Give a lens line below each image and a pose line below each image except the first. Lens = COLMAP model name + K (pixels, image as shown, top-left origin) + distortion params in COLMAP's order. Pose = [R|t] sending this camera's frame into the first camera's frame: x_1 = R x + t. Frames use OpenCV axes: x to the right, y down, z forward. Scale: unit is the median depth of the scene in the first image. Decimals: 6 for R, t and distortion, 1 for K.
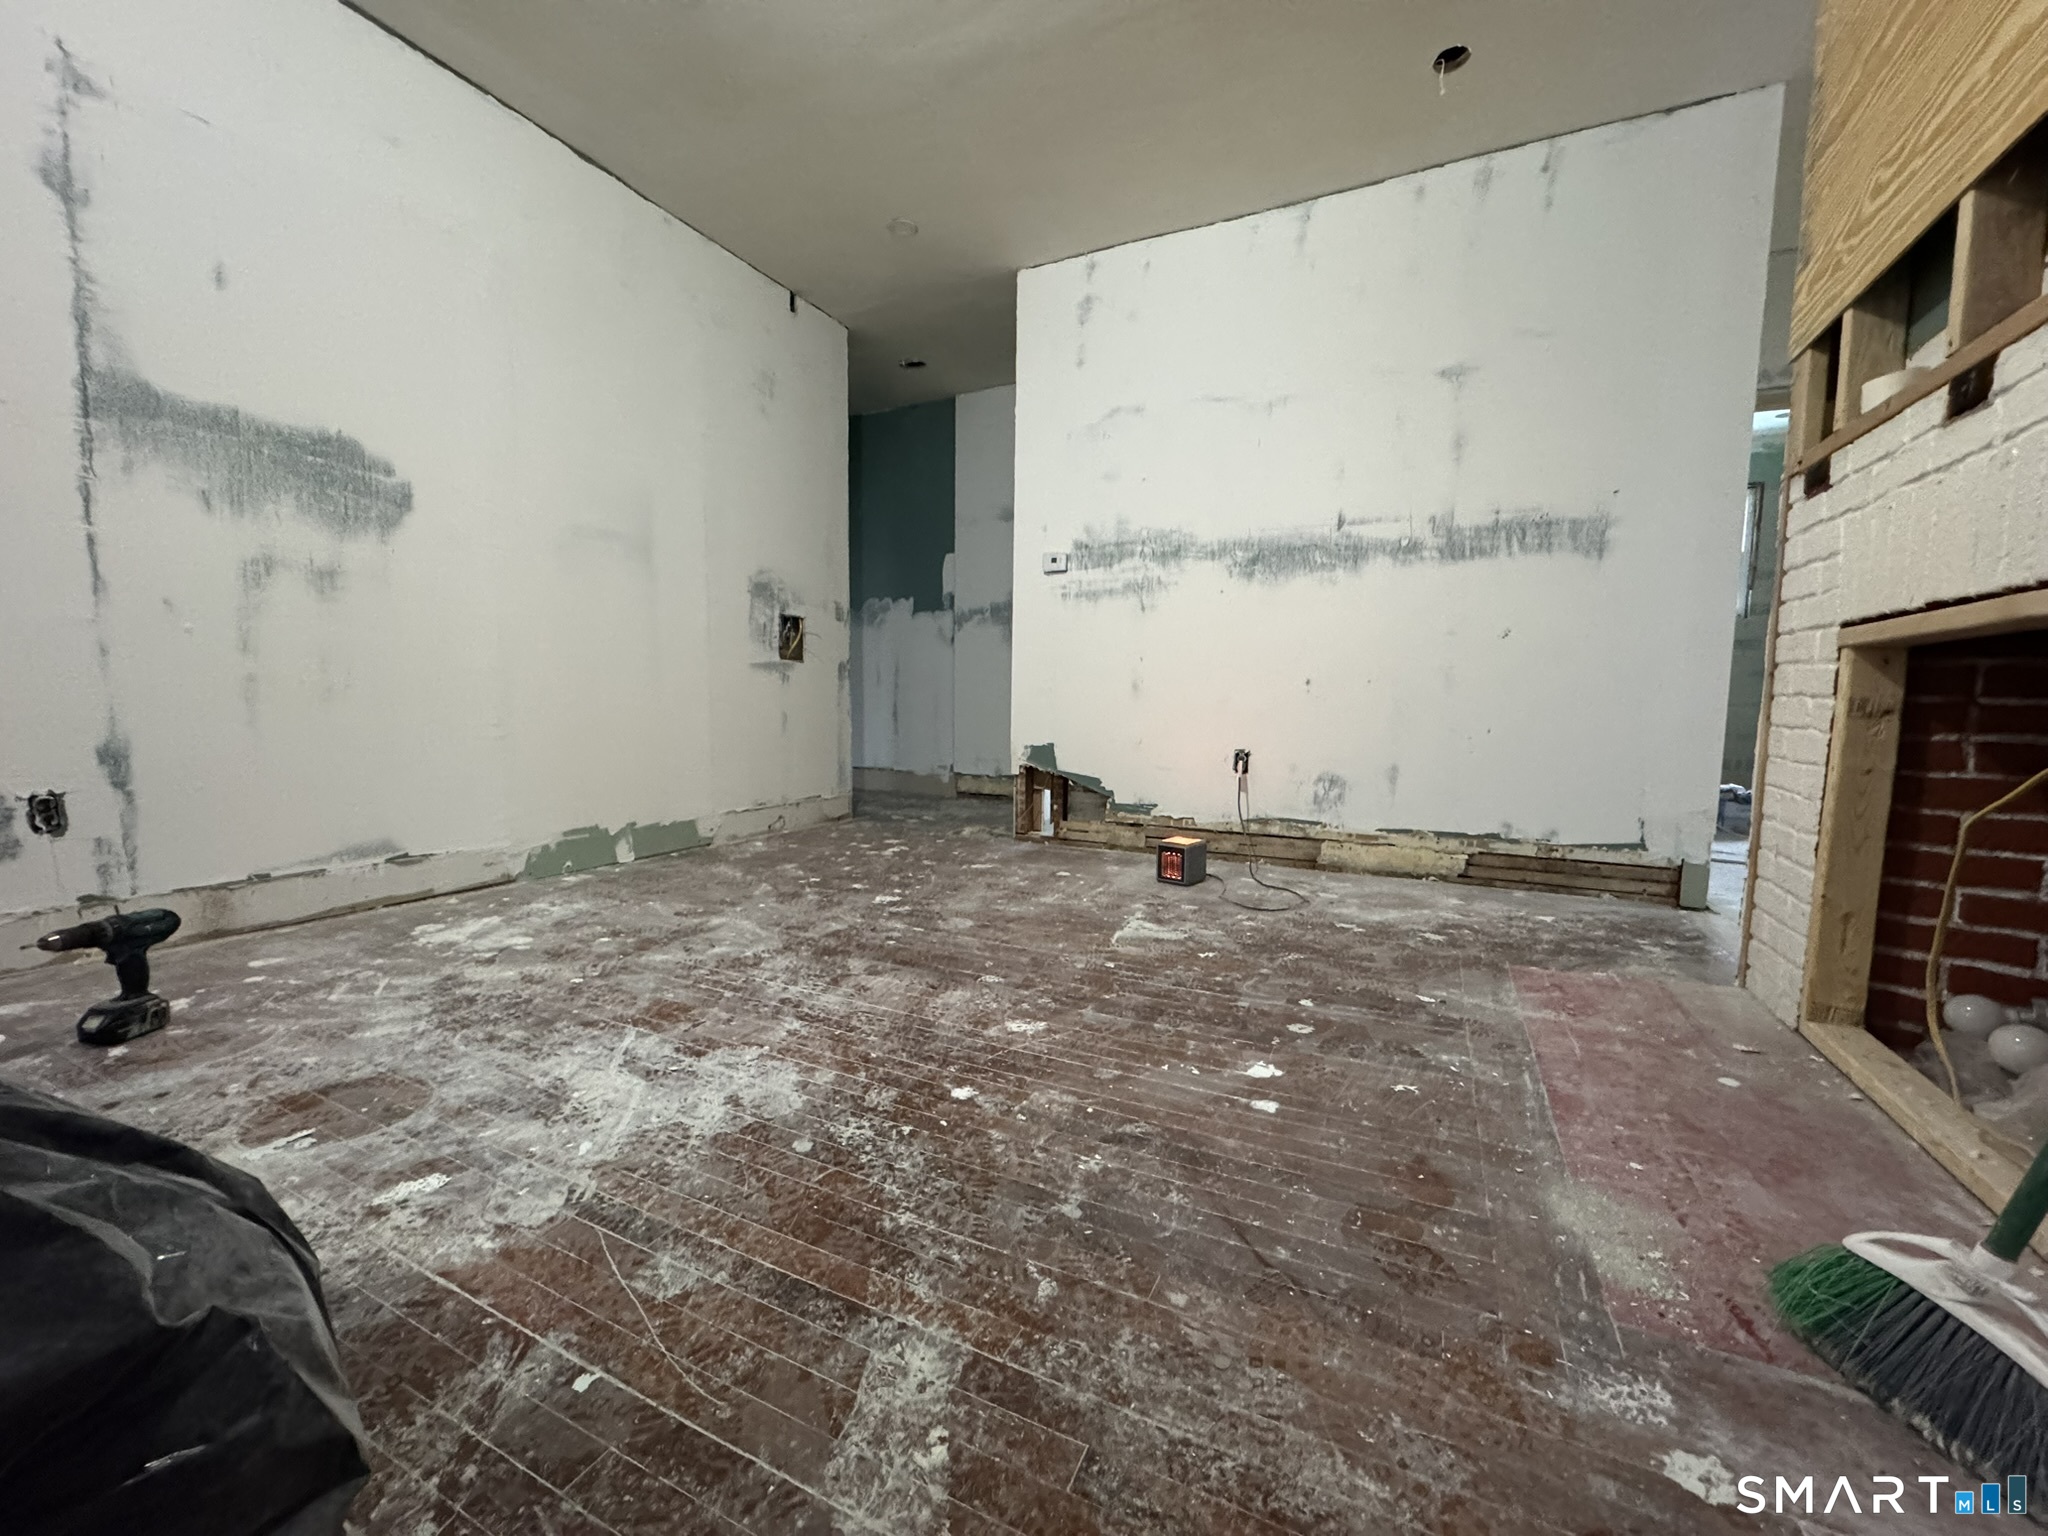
lens RADIAL K [[811.3, 0, 1022.5], [0, 811.3, 768.5], [0, 0, 1]] dist [-0.003722, 0.000125]
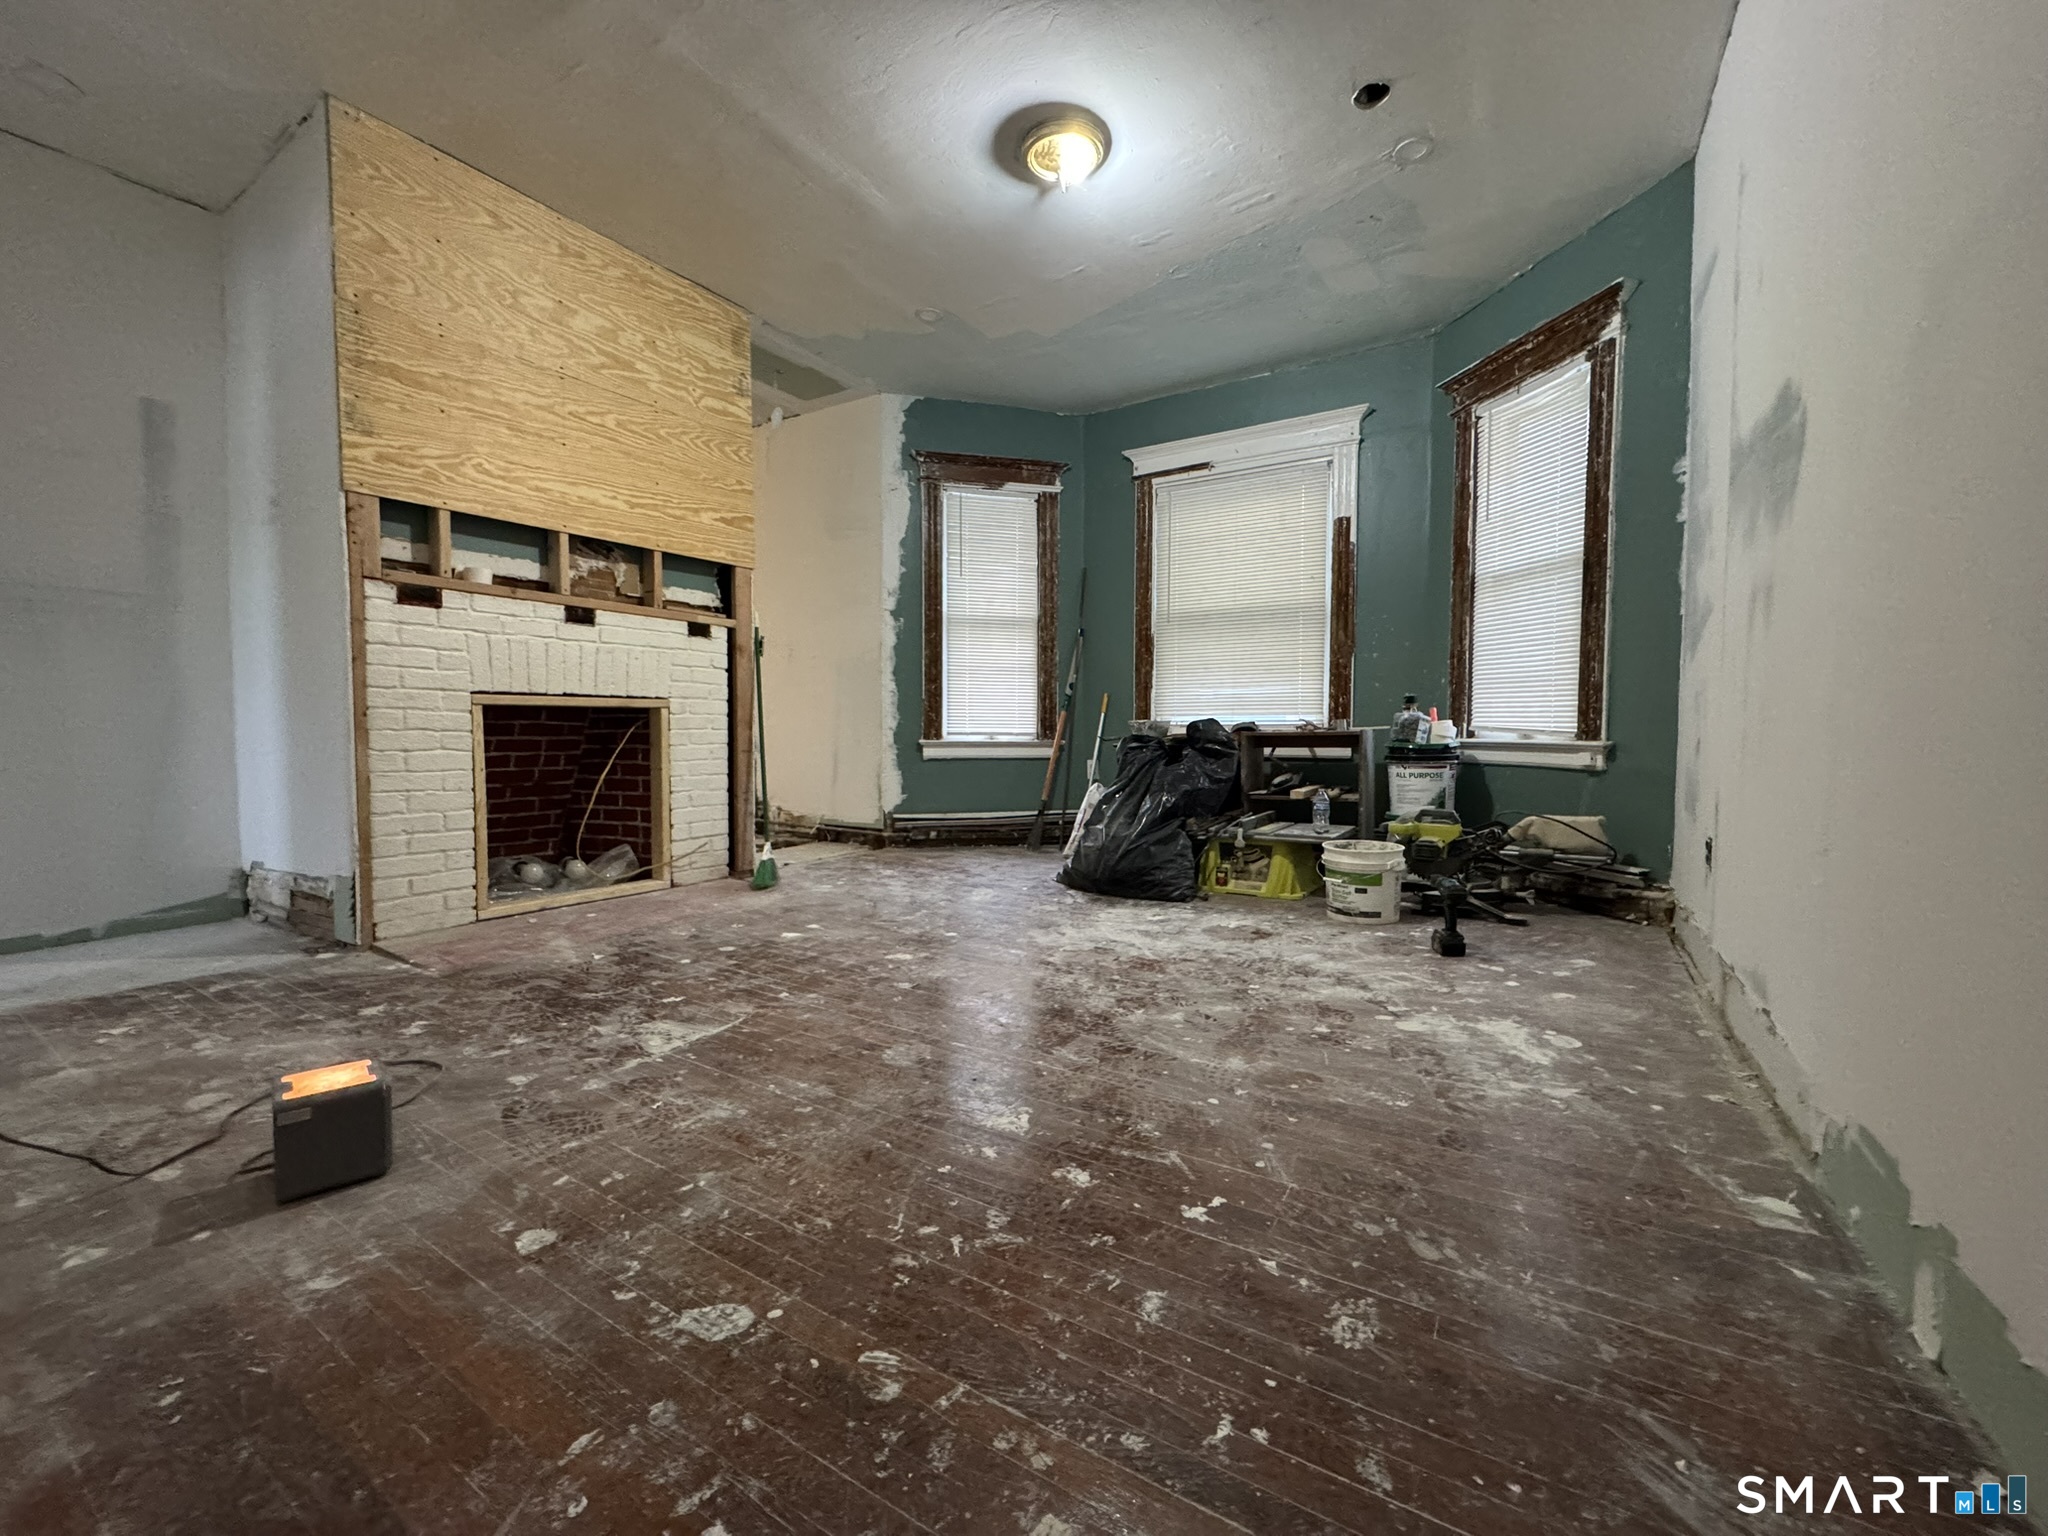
lens RADIAL K [[811.3, 0, 1022.5], [0, 811.3, 768.5], [0, 0, 1]] dist [-0.003722, 0.000125]
pose [[-0.995161, -0.020555, 0.096086, -0.301318], [-0.007295, 0.990632, 0.136365, -0.197153], [-0.097989, 0.135004, -0.985988, 2.018940]]
